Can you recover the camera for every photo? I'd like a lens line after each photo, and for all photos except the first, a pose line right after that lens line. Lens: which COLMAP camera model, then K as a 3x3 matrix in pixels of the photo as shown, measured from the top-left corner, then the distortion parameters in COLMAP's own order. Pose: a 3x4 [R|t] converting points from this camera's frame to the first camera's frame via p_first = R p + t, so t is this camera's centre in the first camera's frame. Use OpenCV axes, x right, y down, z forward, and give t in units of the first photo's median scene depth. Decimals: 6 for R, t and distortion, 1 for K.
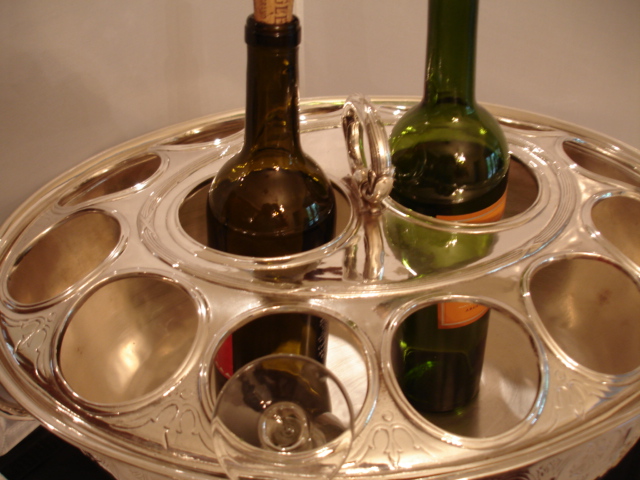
lens RADIAL K [[714.7, 0, 320.0], [0, 714.7, 240.0], [0, 0, 1]] dist [-0.099730, -0.024010]
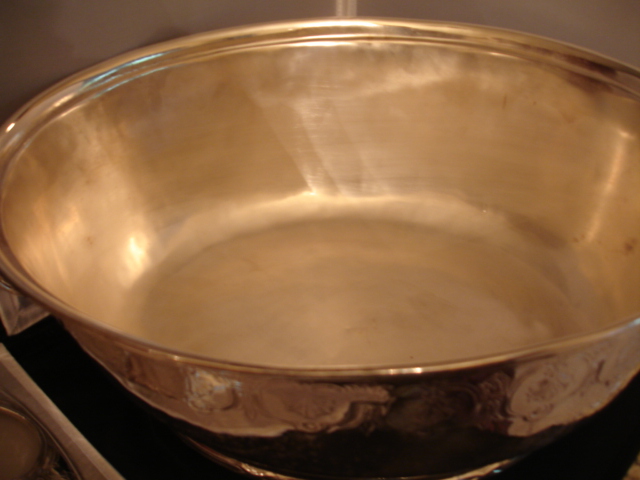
lens RADIAL K [[714.7, 0, 320.0], [0, 714.7, 240.0], [0, 0, 1]] dist [-0.099730, -0.024010]
pose [[0.986189, 0.101024, -0.131247, 0.173289], [-0.094525, 0.994010, 0.054853, 0.090719], [0.136002, -0.041689, 0.989831, 0.022304]]
